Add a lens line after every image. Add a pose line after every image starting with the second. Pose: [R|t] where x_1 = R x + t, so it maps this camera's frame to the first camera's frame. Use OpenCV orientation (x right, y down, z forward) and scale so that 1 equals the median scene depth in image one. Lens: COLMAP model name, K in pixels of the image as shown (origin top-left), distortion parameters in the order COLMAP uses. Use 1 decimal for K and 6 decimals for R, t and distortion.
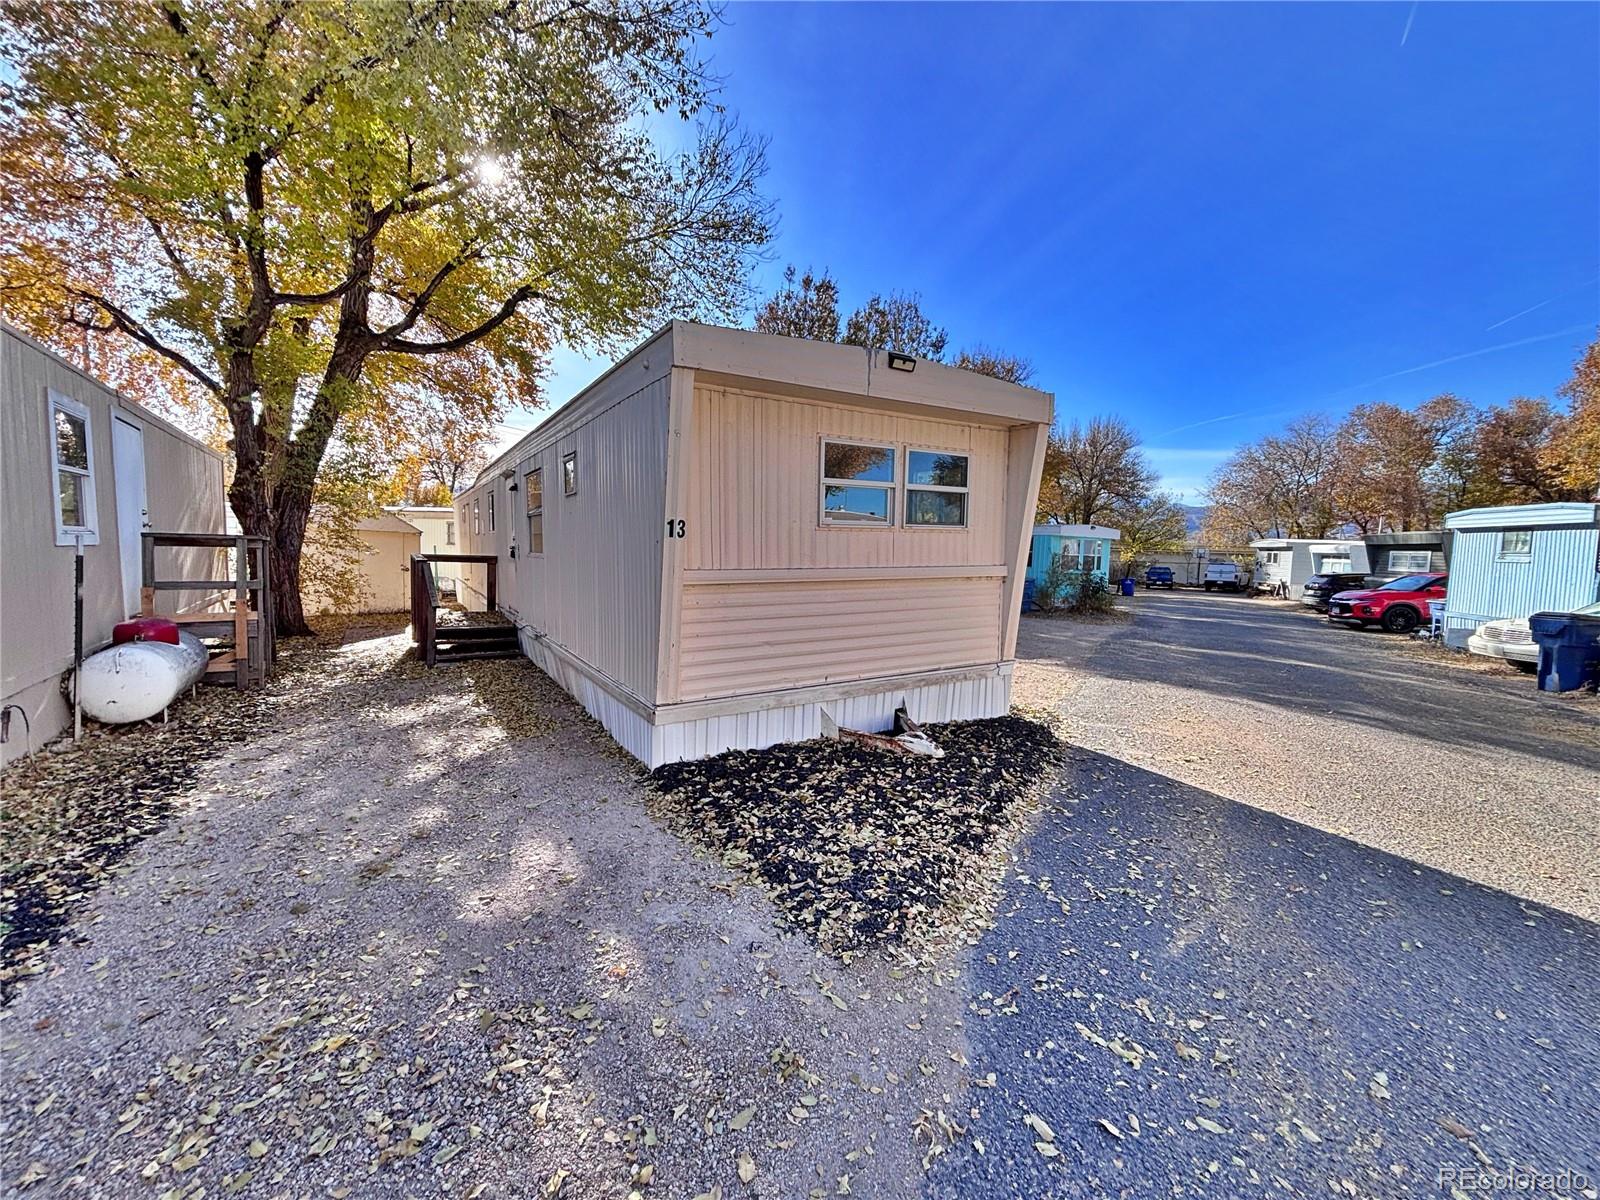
lens RADIAL K [[648.1, 0, 798.1], [0, 648.1, 589.1], [0, 0, 1]] dist [0.001298, 0.000524]
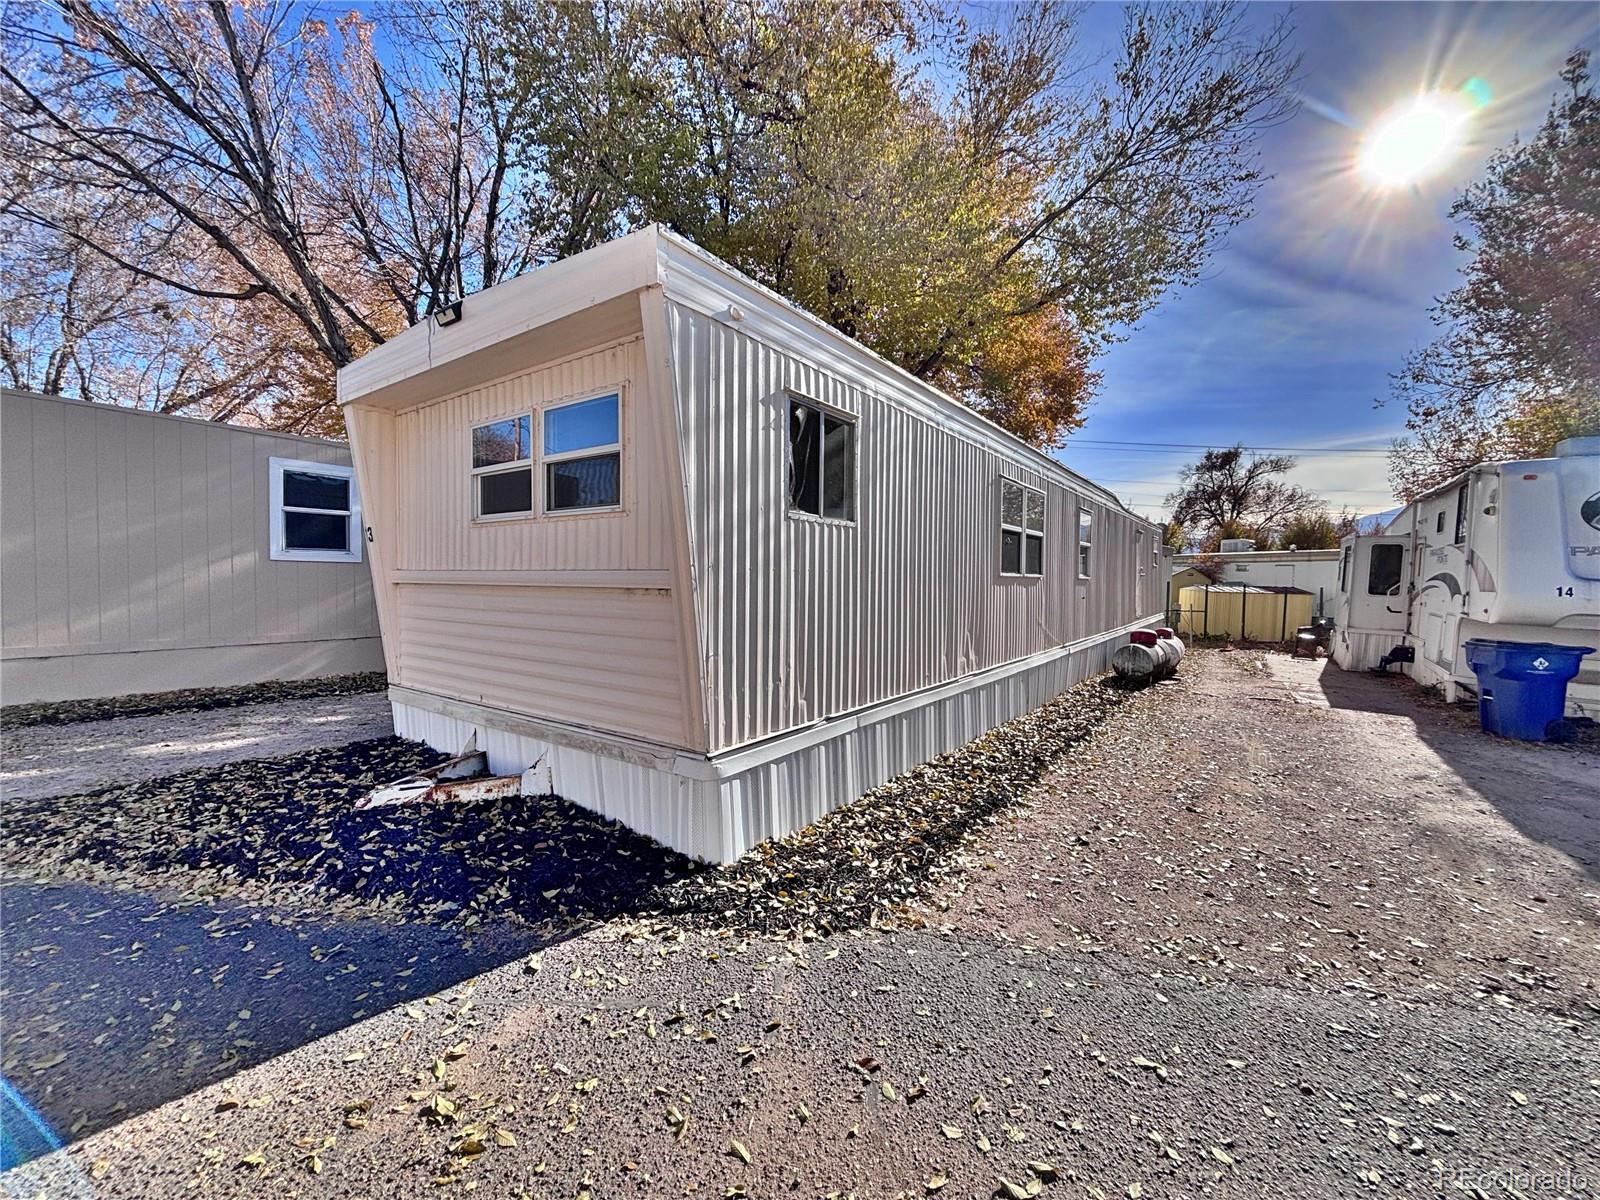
lens RADIAL K [[648.1, 0, 802.6], [0, 648.1, 591.1], [0, 0, 1]] dist [0.001298, 0.000524]
pose [[0.384002, 0.009965, -0.923278, 1.205009], [-0.071482, 0.997262, -0.018966, -0.022163], [0.920561, 0.073281, 0.383663, 1.248513]]
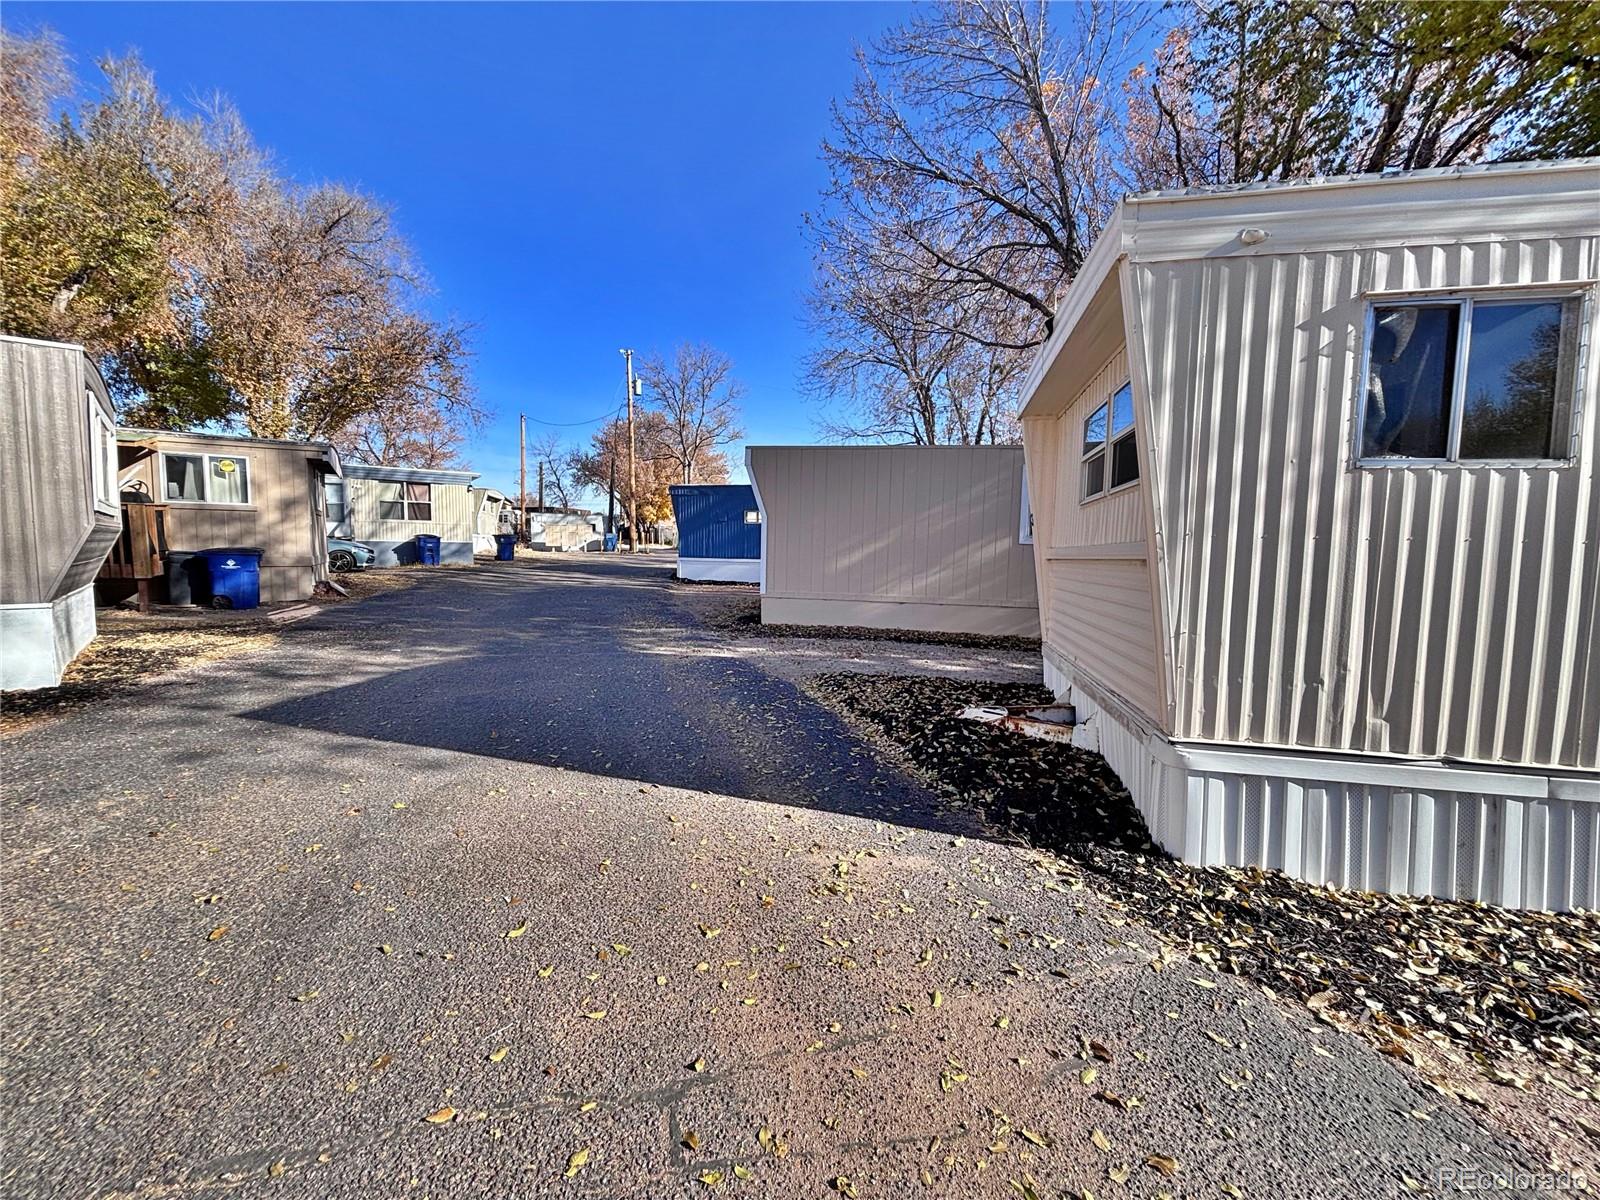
lens RADIAL K [[648.1, 0, 809.9], [0, 648.1, 602.0], [0, 0, 1]] dist [0.001298, 0.000524]
pose [[-0.674423, 0.023360, -0.737976, 1.246258], [-0.090143, 0.989417, 0.113699, -0.028593], [0.732822, 0.143204, -0.665180, 1.606345]]
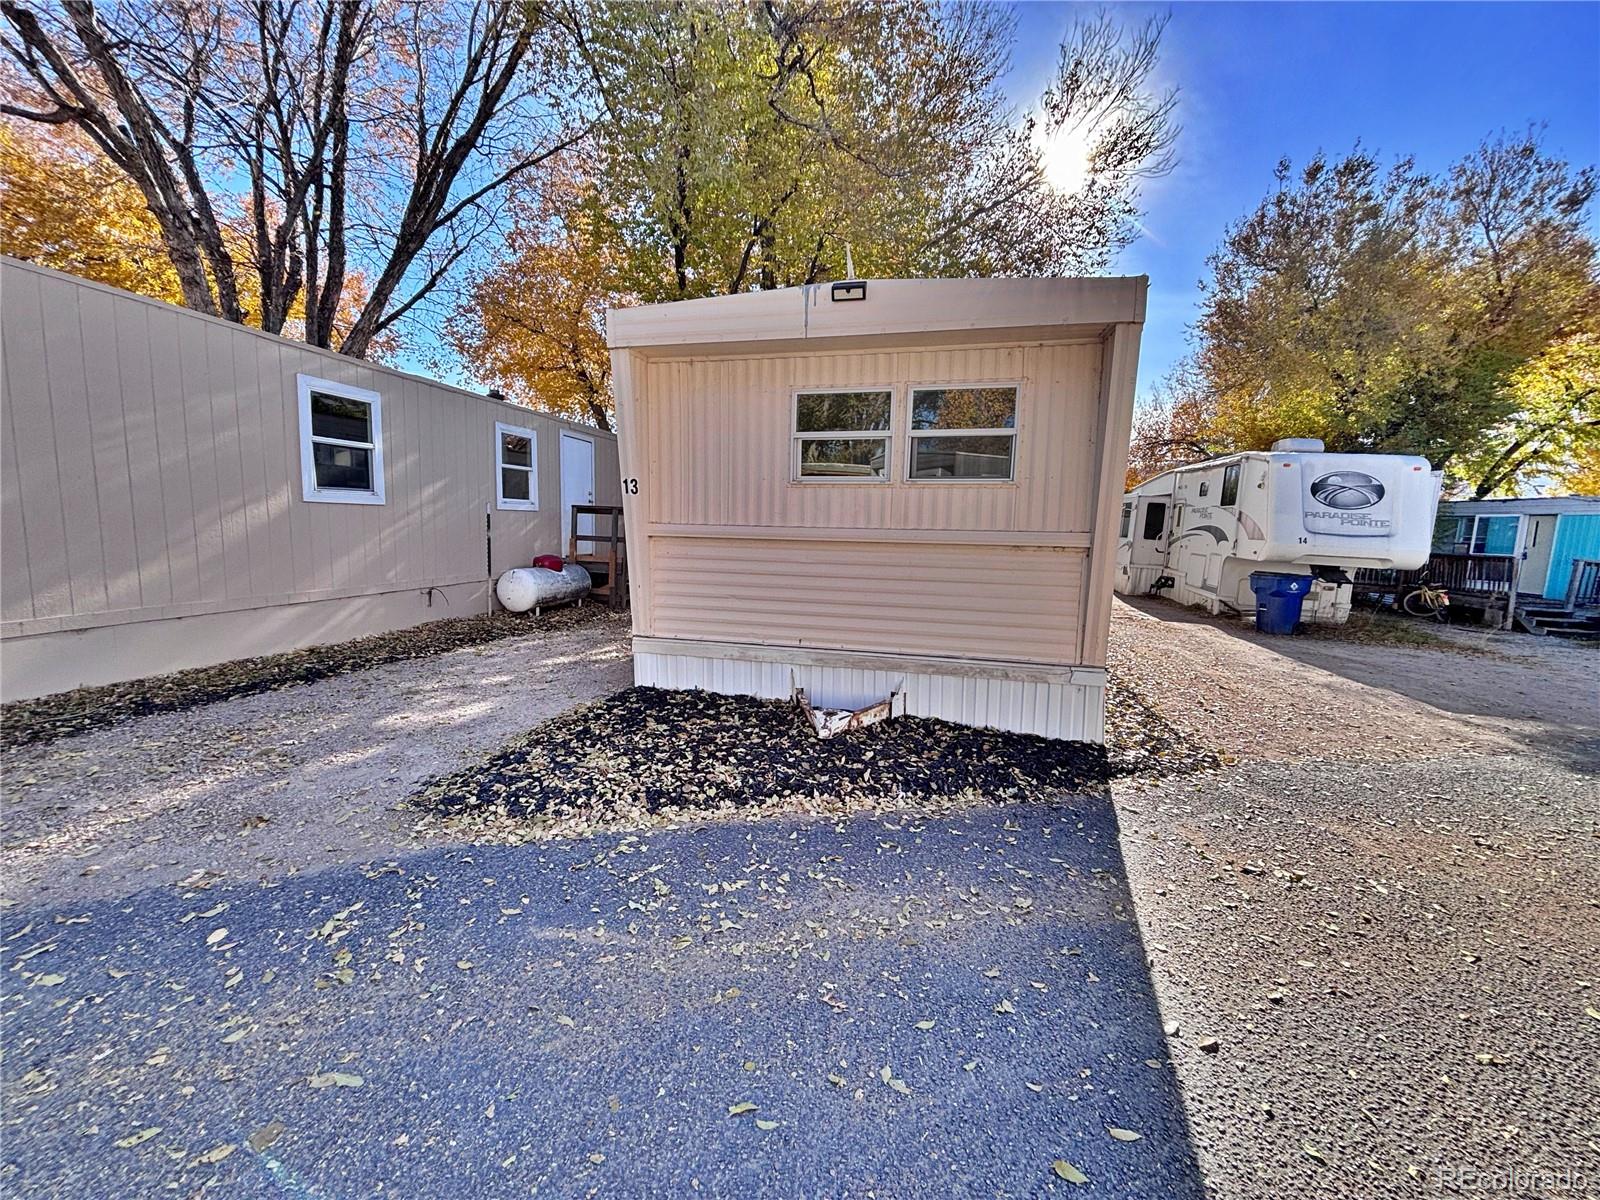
lens RADIAL K [[648.1, 0, 804.4], [0, 648.1, 592.1], [0, 0, 1]] dist [0.001298, 0.000524]
pose [[0.700516, 0.080868, -0.709040, 0.865336], [-0.065226, 0.996655, 0.049230, 0.019795], [0.710650, 0.011762, 0.703448, 0.382508]]
